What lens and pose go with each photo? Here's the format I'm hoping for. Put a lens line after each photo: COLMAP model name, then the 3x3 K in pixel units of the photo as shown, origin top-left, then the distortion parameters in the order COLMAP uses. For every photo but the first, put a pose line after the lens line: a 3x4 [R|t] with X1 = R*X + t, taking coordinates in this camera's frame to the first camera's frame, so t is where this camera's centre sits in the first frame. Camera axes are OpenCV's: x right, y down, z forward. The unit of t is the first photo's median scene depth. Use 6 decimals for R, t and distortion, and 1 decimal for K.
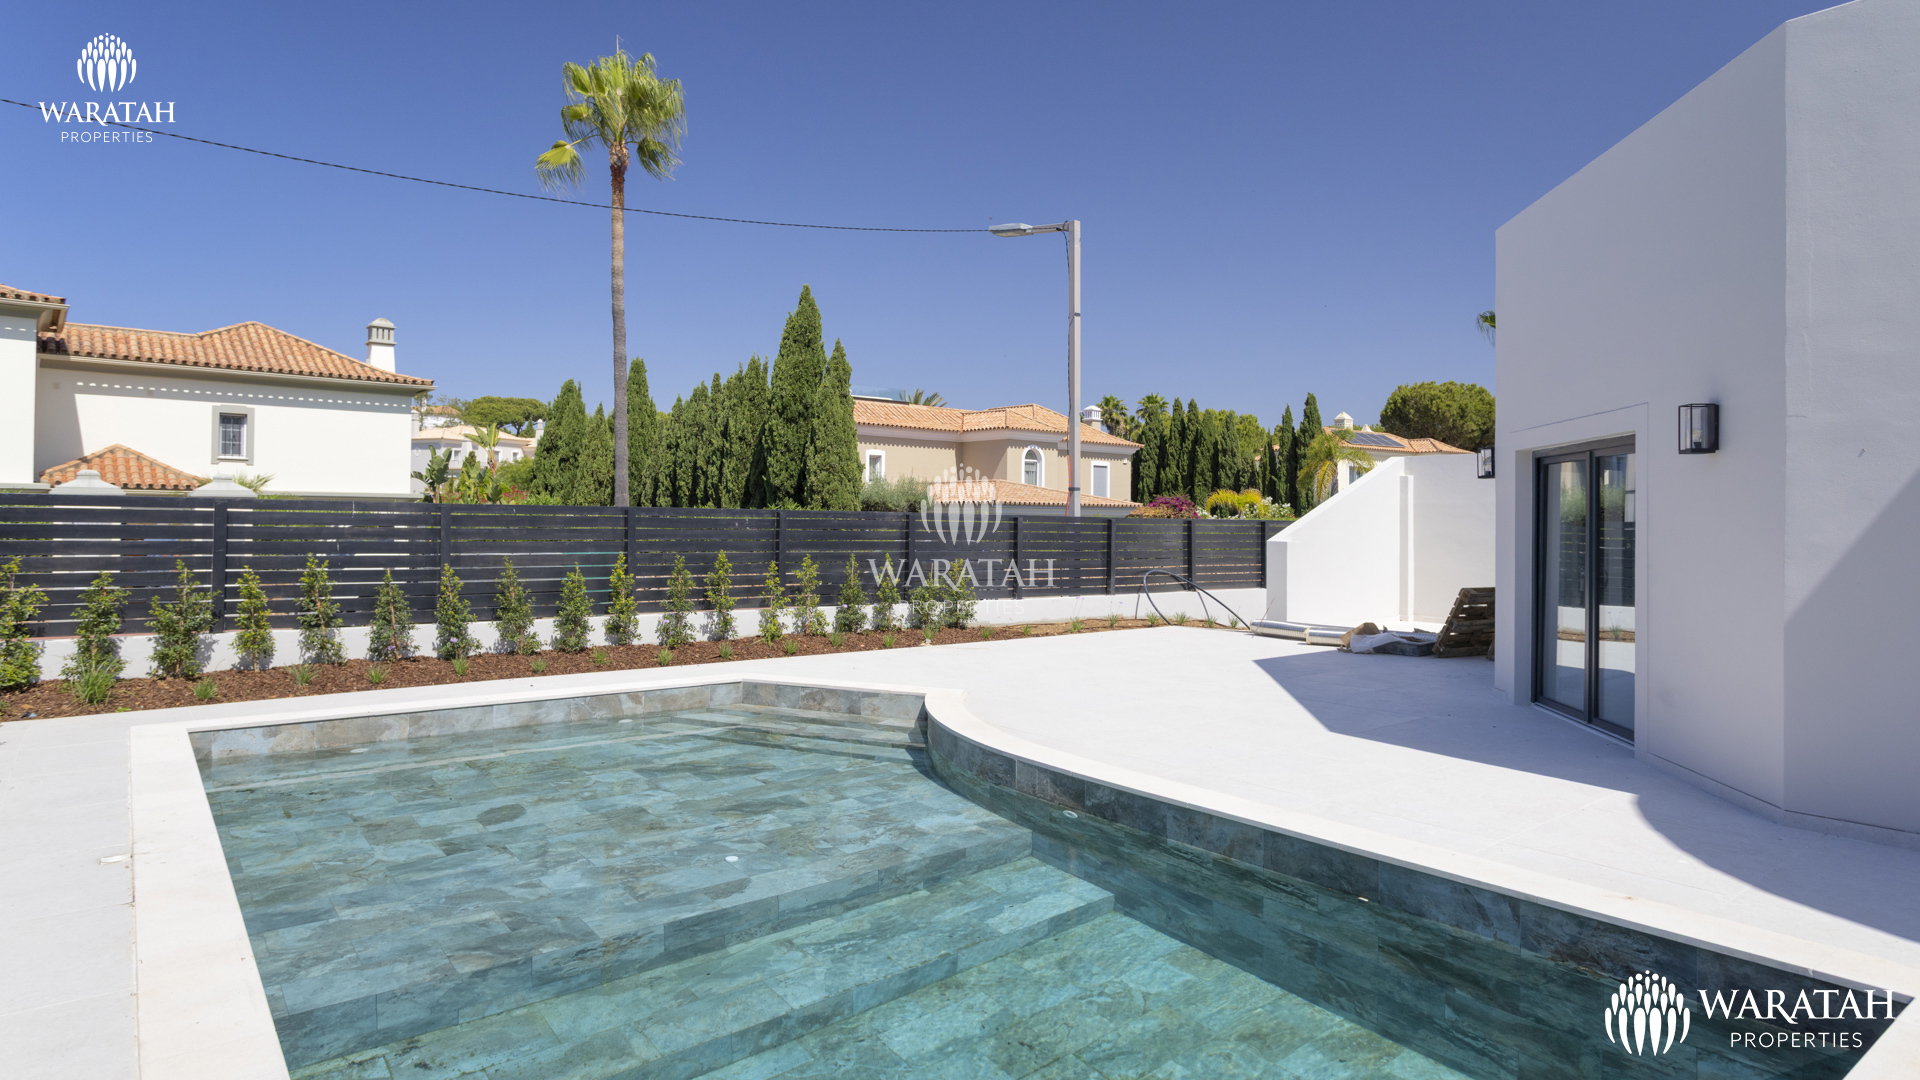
lens RADIAL K [[1083.2, 0, 959.9], [0, 1083.2, 528.5], [0, 0, 1]] dist [-0.003331, 0.001799]
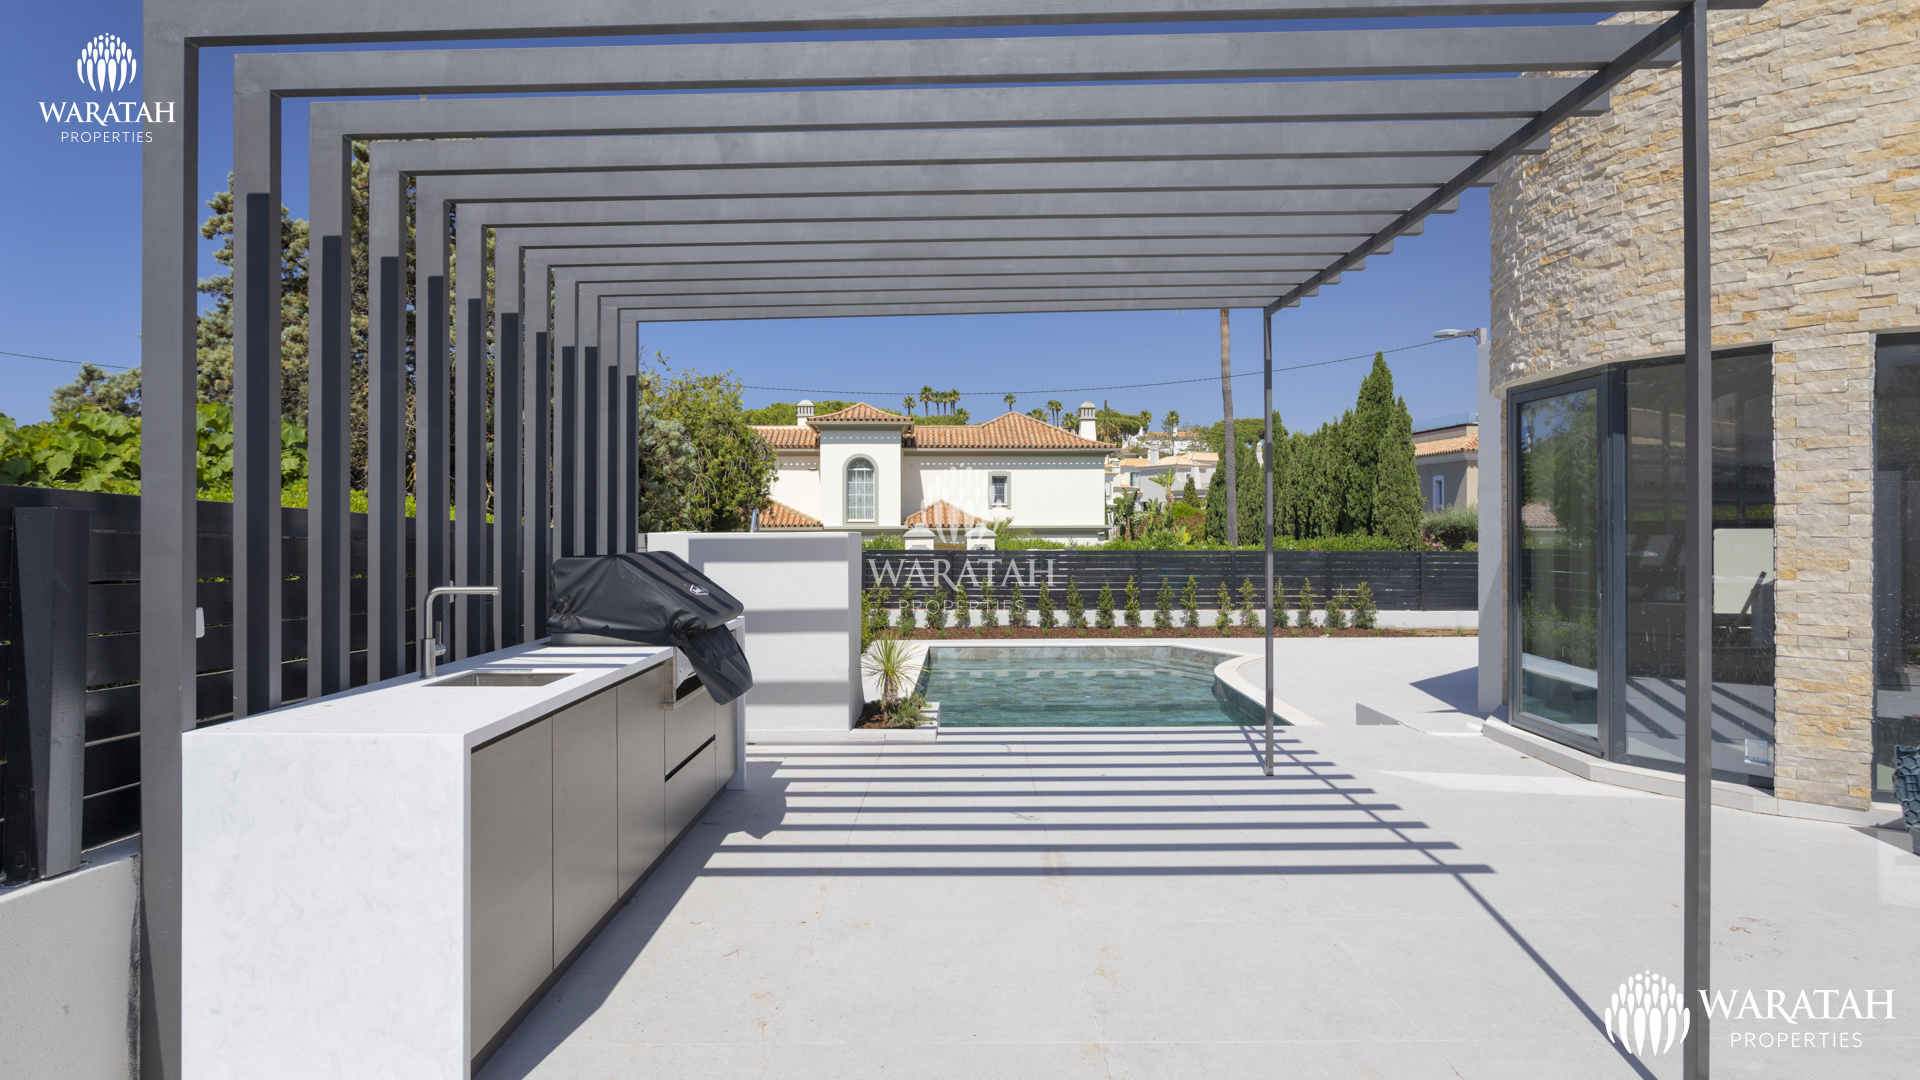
lens RADIAL K [[1083.2, 0, 955.8], [0, 1083.2, 534.4], [0, 0, 1]] dist [-0.003331, 0.001799]
pose [[0.784037, -0.008822, -0.620651, 0.574330], [0.007281, 0.999961, -0.005016, -0.039578], [0.620671, -0.000586, 0.784071, -0.603155]]
